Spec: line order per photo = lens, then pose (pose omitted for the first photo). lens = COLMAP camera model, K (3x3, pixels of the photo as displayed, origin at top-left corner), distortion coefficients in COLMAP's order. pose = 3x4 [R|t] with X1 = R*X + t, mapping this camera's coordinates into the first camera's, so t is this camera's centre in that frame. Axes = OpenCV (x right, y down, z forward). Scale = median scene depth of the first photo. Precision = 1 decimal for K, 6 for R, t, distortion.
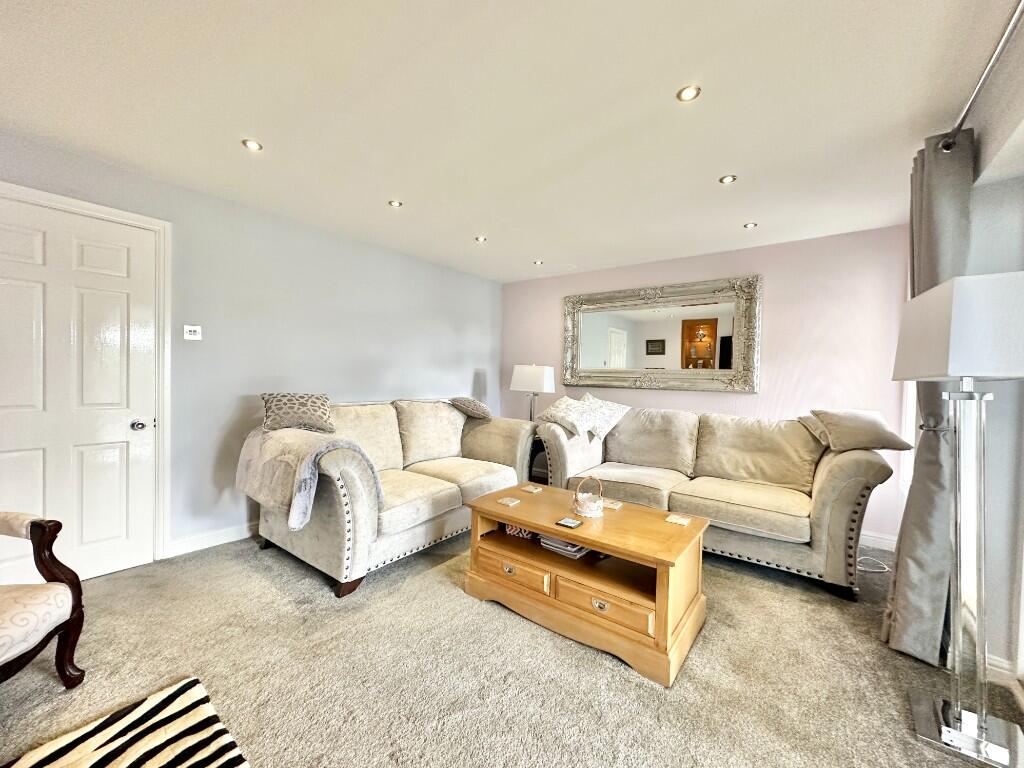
lens RADIAL K [[411.2, 0, 505.1], [0, 411.2, 378.8], [0, 0, 1]] dist [-0.001882, -0.000675]
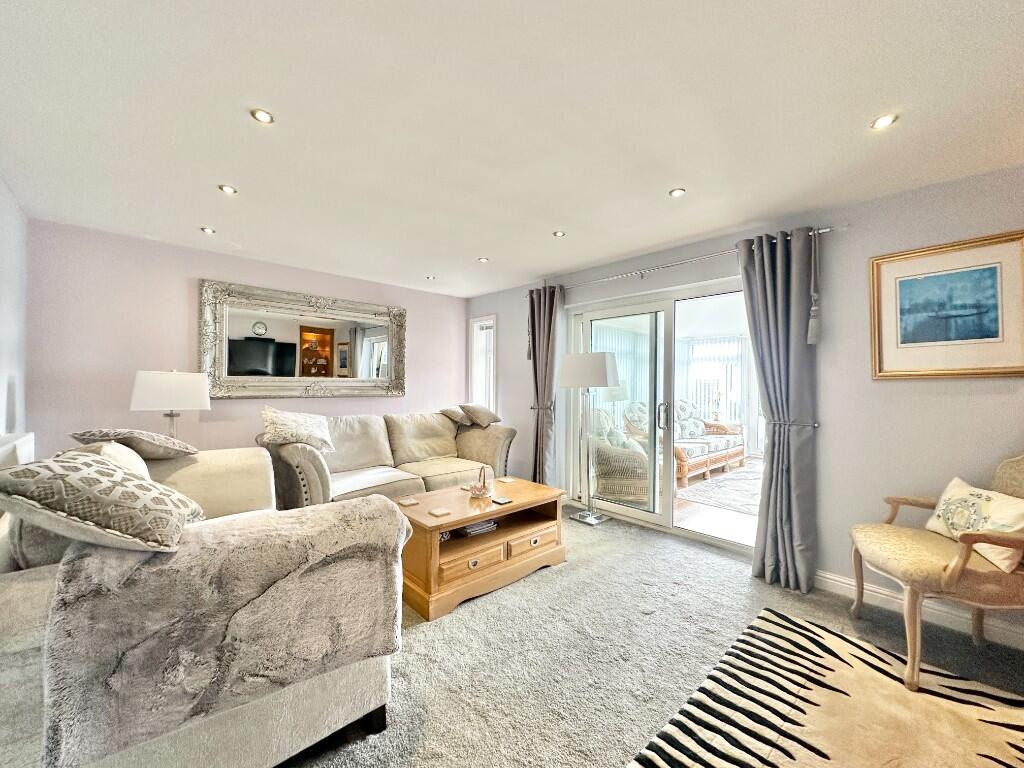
lens RADIAL K [[411.2, 0, 508.8], [0, 411.2, 383.0], [0, 0, 1]] dist [-0.001882, -0.000675]
pose [[0.165042, -0.014558, 0.986179, -0.740772], [0.006223, 0.999887, 0.013718, -0.028369], [-0.986267, 0.003873, 0.165113, 0.496702]]
